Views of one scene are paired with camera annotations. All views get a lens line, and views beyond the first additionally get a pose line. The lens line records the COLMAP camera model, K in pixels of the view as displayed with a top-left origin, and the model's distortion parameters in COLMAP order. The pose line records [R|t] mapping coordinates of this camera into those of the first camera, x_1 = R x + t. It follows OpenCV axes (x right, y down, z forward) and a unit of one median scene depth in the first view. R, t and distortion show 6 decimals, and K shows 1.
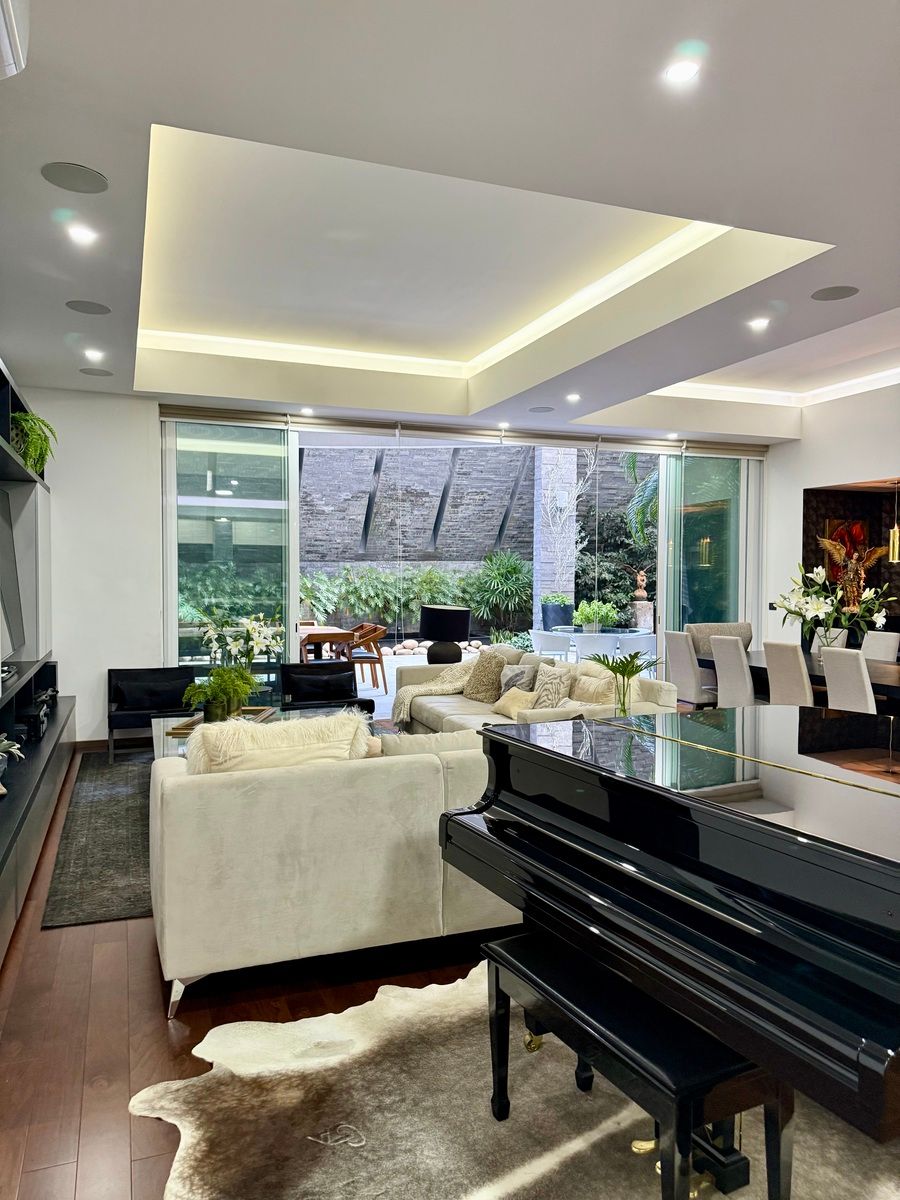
lens RADIAL K [[837.1, 0, 450.0], [0, 837.1, 600.0], [0, 0, 1]] dist [0.124936, -0.195501]
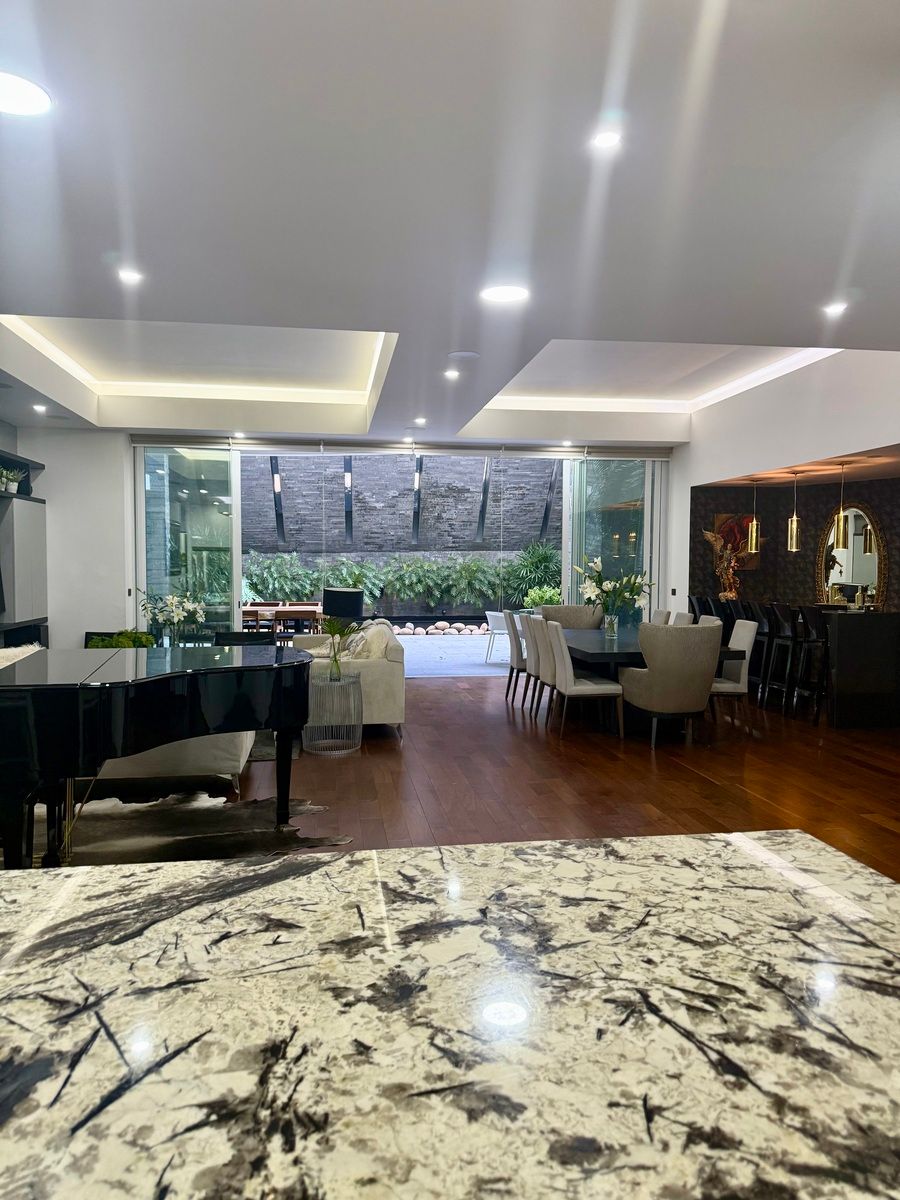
lens RADIAL K [[837.1, 0, 450.0], [0, 837.1, 600.0], [0, 0, 1]] dist [0.124936, -0.195501]
pose [[0.976062, 0.010674, -0.217231, 0.346727], [-0.007785, 0.999870, 0.014151, 0.004778], [0.217354, -0.012121, 0.976018, -0.152160]]
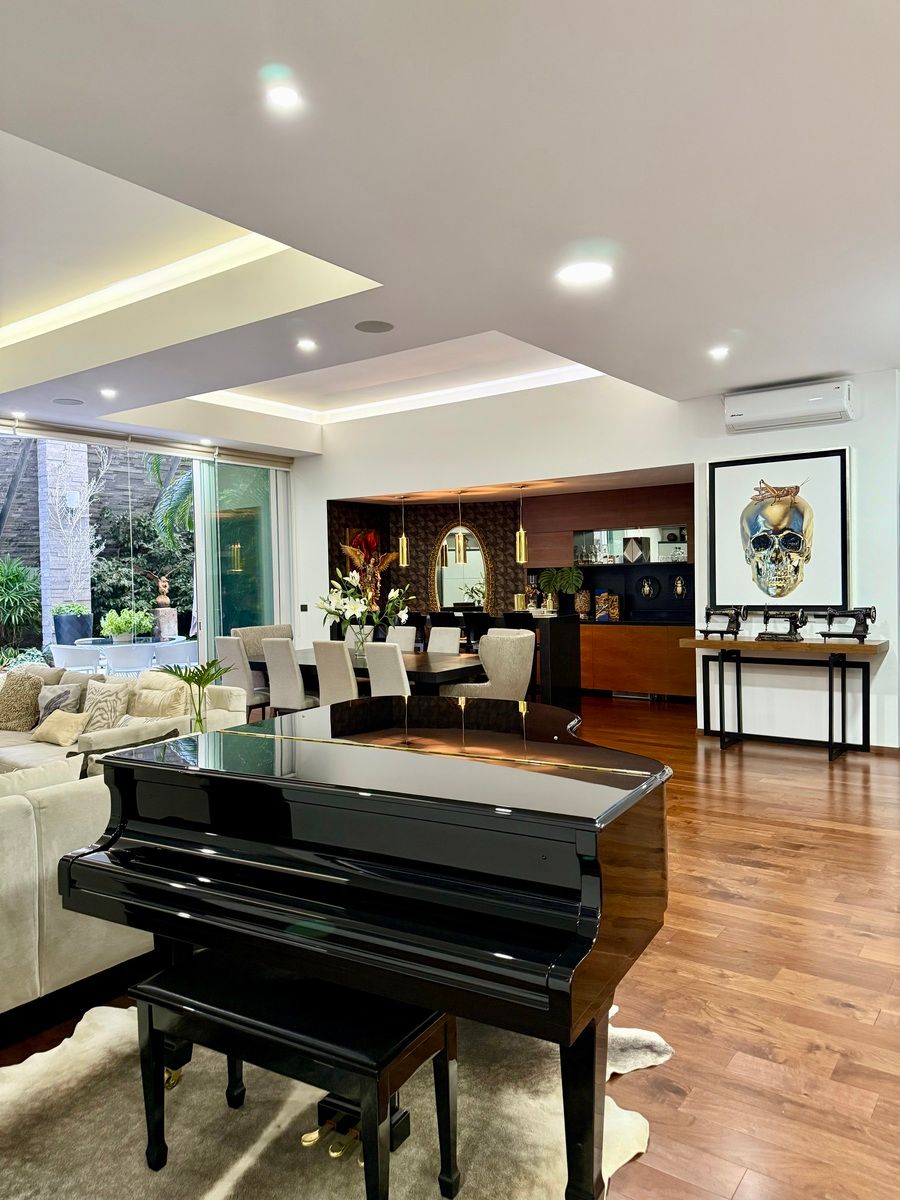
lens RADIAL K [[837.1, 0, 450.0], [0, 837.1, 600.0], [0, 0, 1]] dist [0.124936, -0.195501]
pose [[0.841988, -0.033478, 0.538457, -0.037077], [0.036364, 0.999325, 0.005268, -0.001609], [-0.538270, 0.015145, 0.842636, 0.007247]]
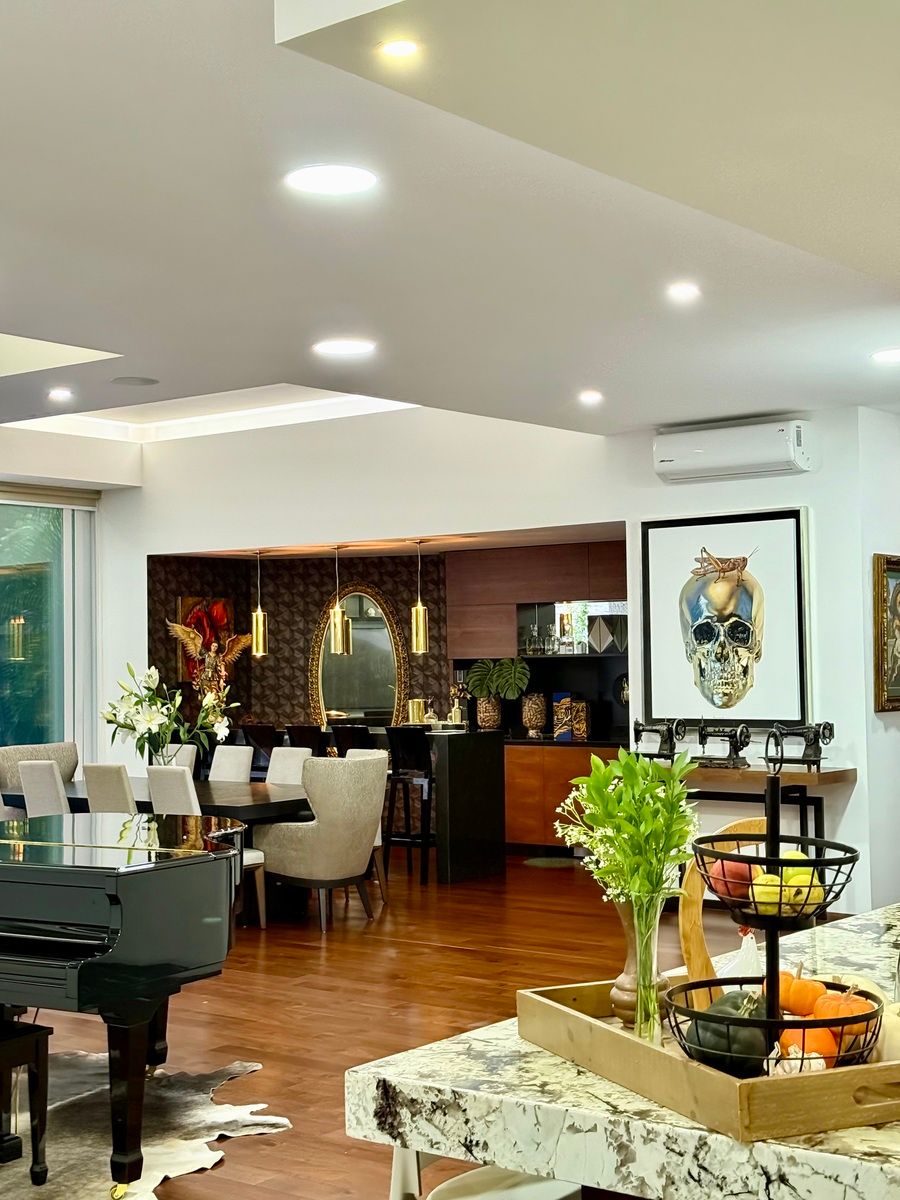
lens RADIAL K [[1667.5, 0, 450.0], [0, 1667.5, 600.0], [0, 0, 1]] dist [0.151714, 0.003187]
pose [[0.860062, 0.003259, 0.510179, -0.091504], [0.029904, 0.997938, -0.056789, -0.003132], [-0.509312, 0.064098, 0.858191, -0.353922]]
